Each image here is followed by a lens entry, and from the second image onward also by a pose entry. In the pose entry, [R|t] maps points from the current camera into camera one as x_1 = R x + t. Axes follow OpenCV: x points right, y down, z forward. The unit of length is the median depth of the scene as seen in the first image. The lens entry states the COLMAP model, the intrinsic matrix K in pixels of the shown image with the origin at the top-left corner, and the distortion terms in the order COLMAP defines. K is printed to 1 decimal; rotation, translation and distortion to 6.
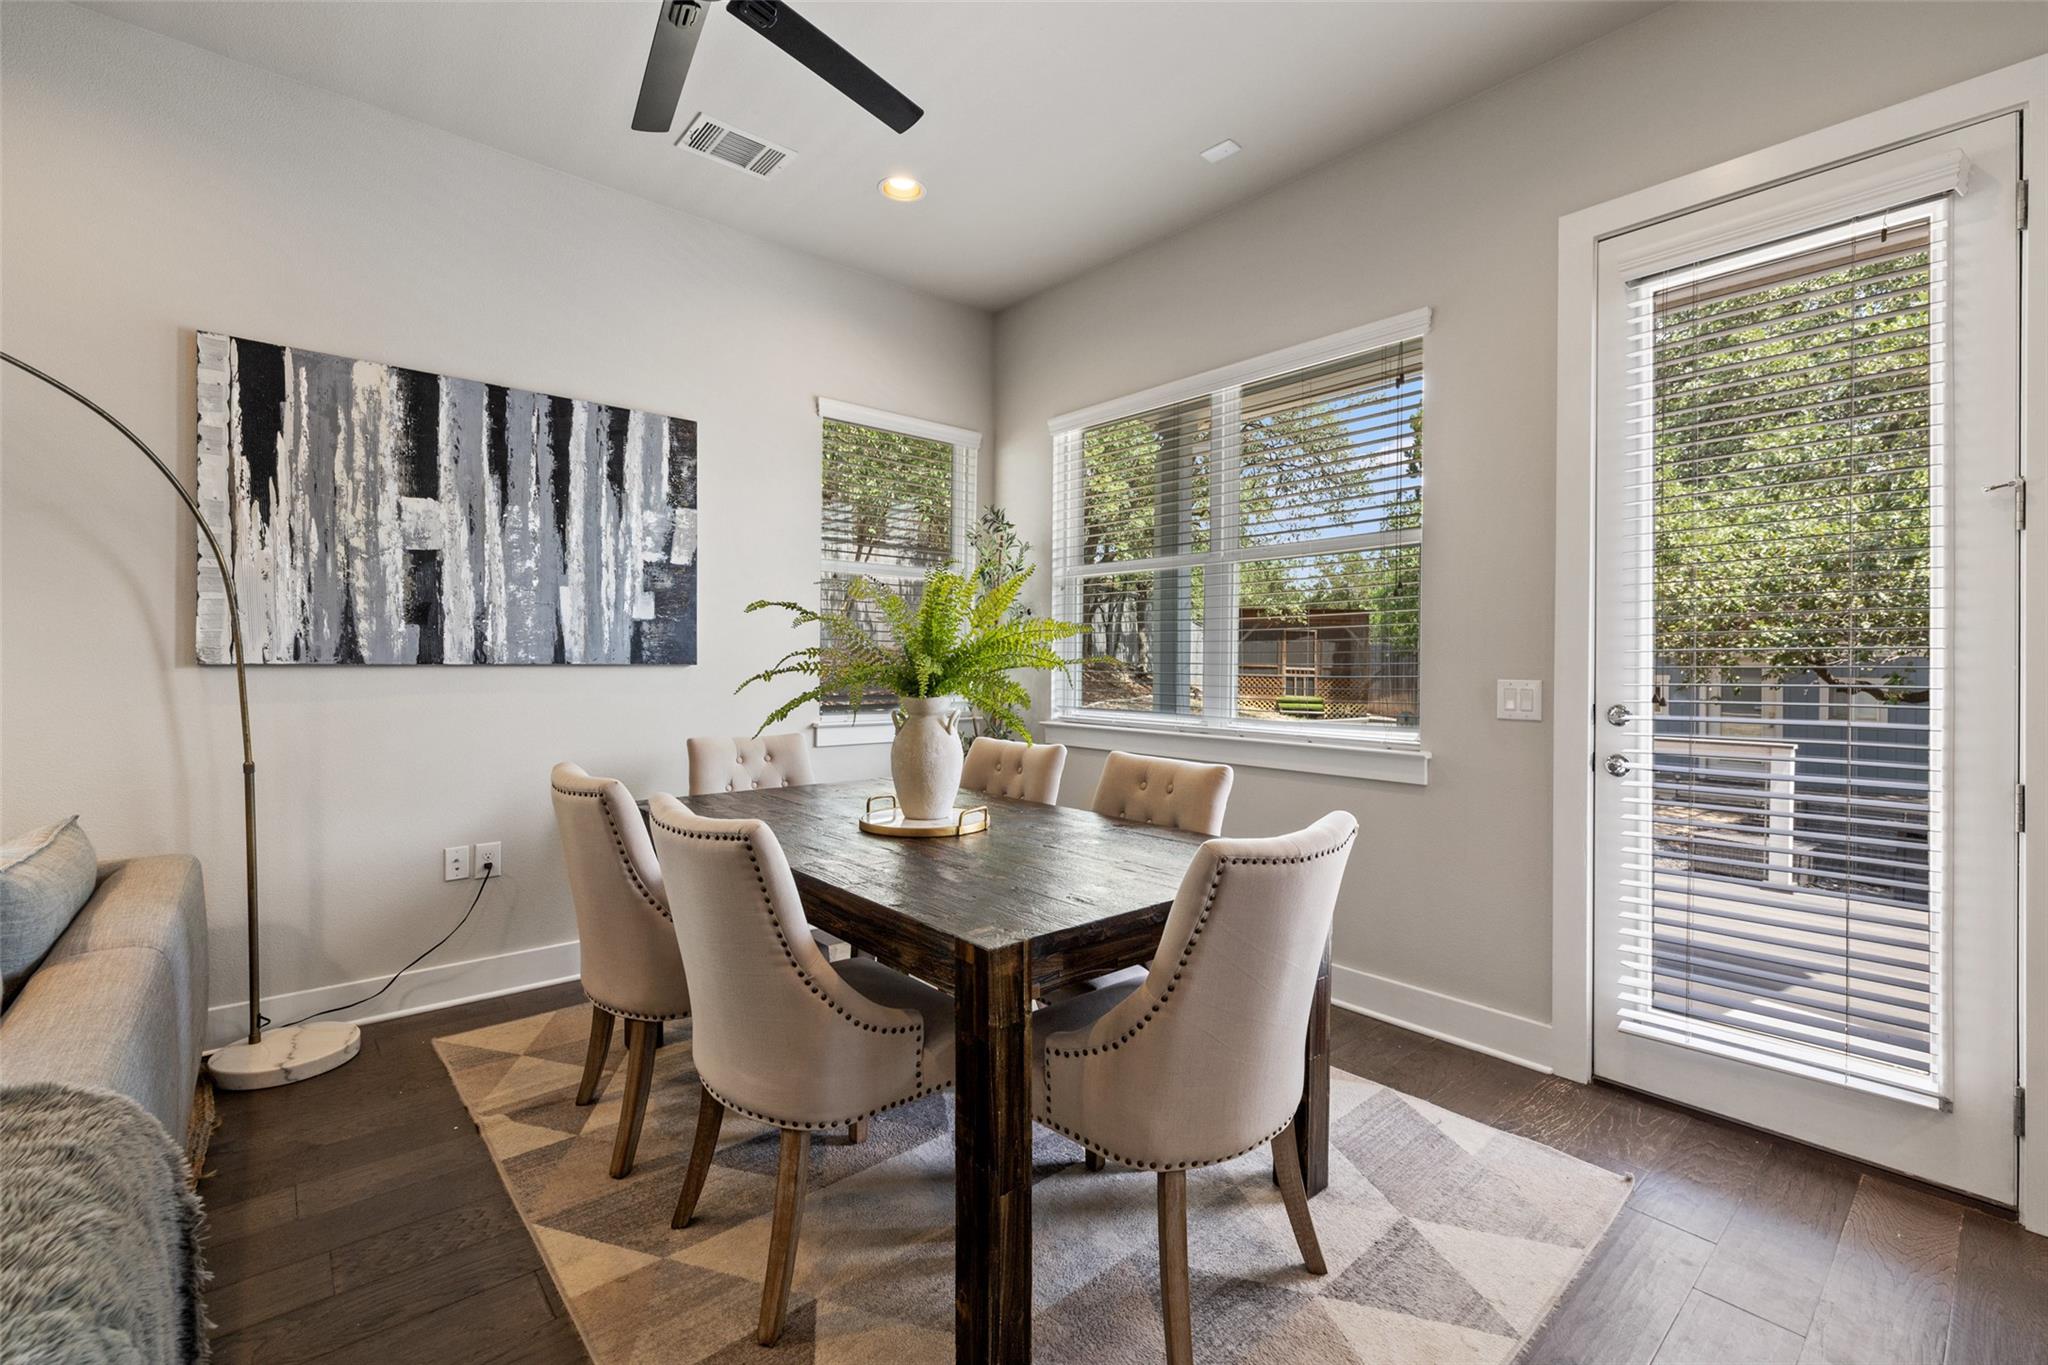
lens RADIAL K [[864.9, 0, 1020.5], [0, 864.9, 664.0], [0, 0, 1]] dist [0.000584, 0.000265]
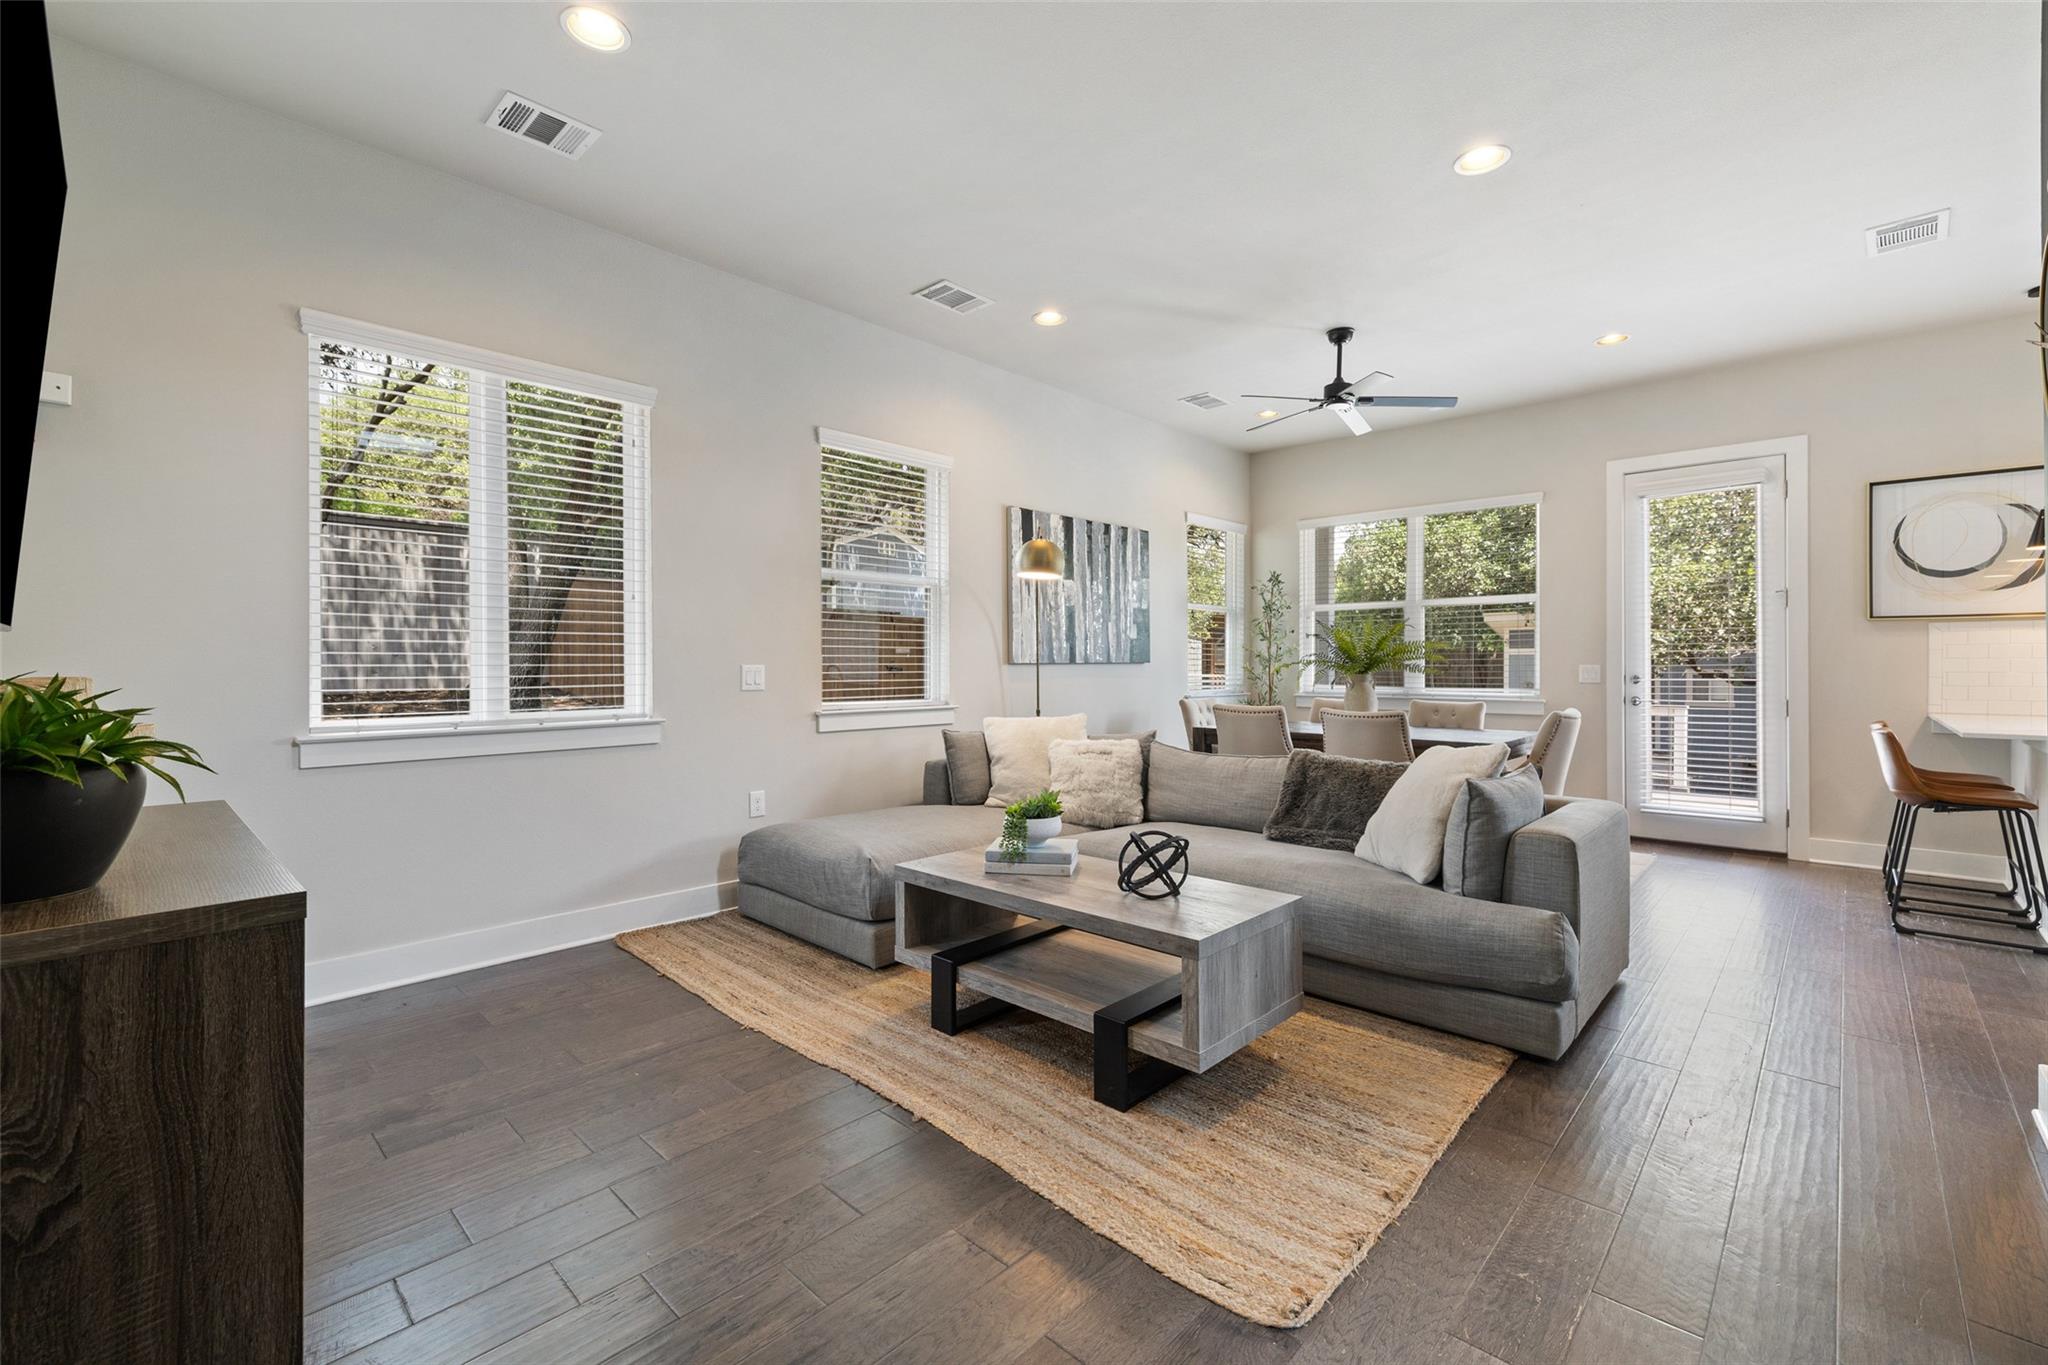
lens RADIAL K [[864.9, 0, 1022.4], [0, 864.9, 664.8], [0, 0, 1]] dist [0.000584, 0.000265]
pose [[0.994745, -0.007654, 0.102097, -0.934720], [0.007549, 0.999971, 0.001410, 0.000589], [-0.102104, -0.000631, 0.994773, -0.905312]]
